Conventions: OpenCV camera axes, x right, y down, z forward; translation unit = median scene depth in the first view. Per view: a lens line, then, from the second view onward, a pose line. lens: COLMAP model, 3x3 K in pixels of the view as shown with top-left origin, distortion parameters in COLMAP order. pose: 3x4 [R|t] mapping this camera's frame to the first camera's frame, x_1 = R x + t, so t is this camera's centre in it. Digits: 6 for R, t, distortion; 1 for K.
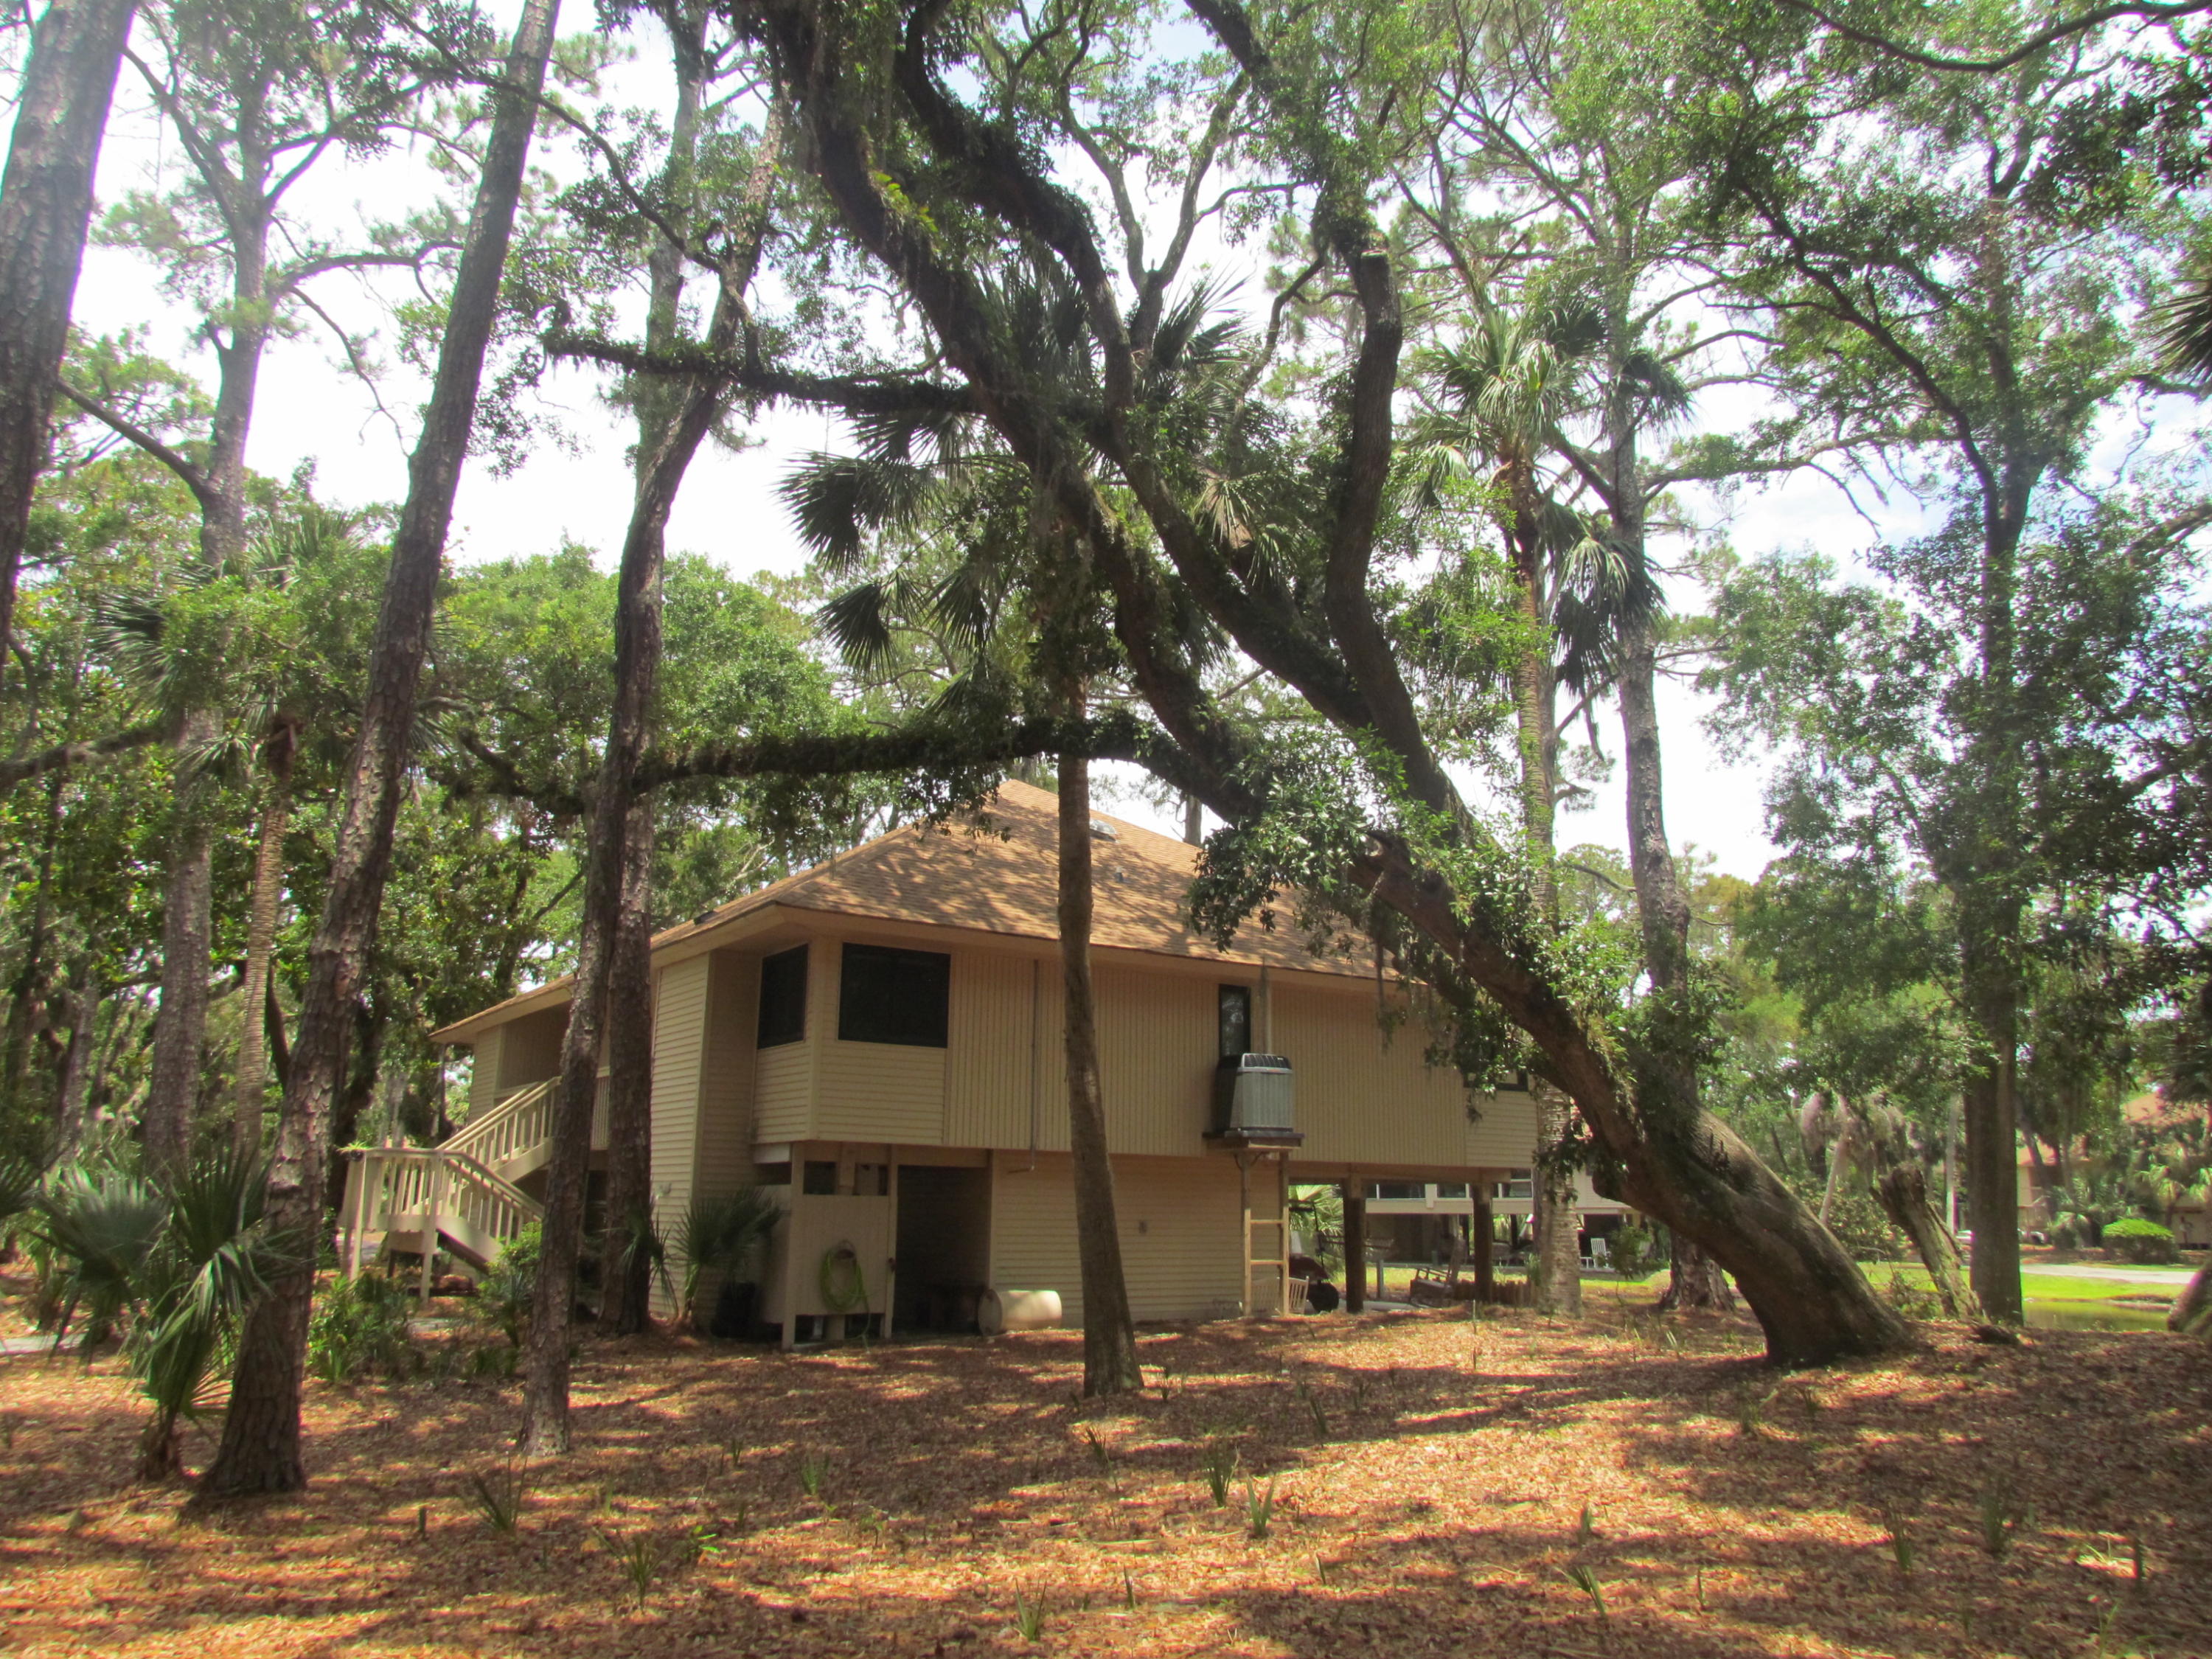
lens RADIAL K [[1585.8, 0, 1104.2], [0, 1585.8, 832.0], [0, 0, 1]] dist [-0.006497, -0.000855]
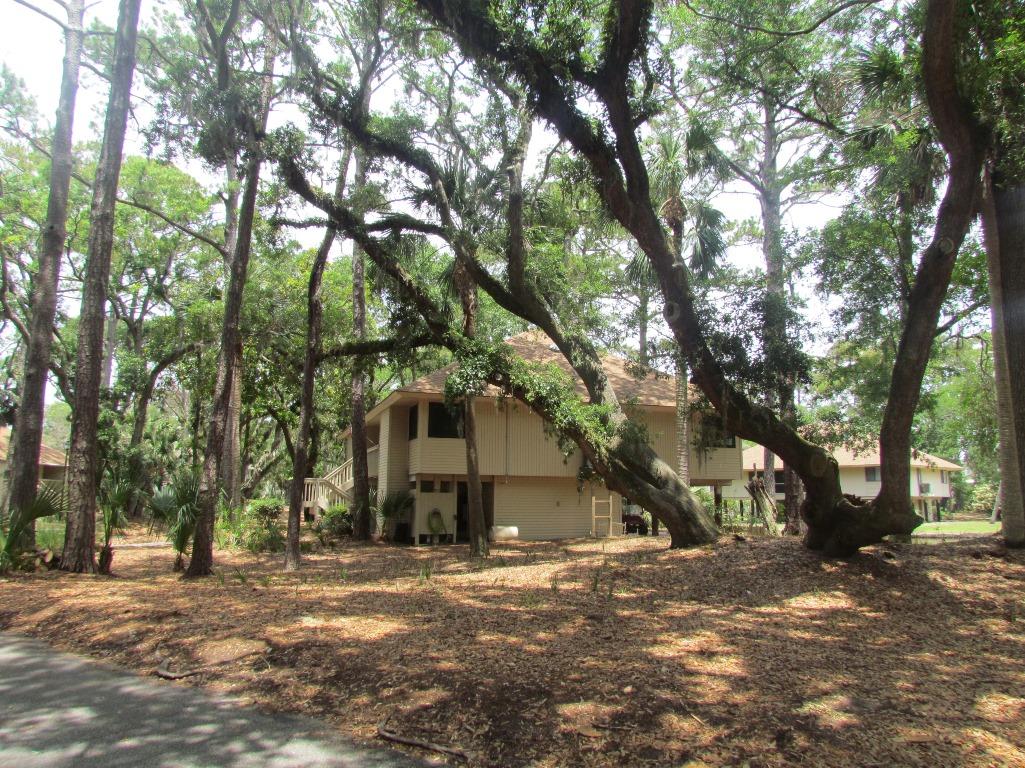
lens RADIAL K [[734.8, 0, 513.5], [0, 734.8, 384.1], [0, 0, 1]] dist [-0.006497, -0.000855]
pose [[0.966916, -0.046261, -0.250865, 0.301697], [0.065048, 0.995623, 0.067116, -0.038066], [0.246662, -0.081214, 0.965693, -0.197527]]
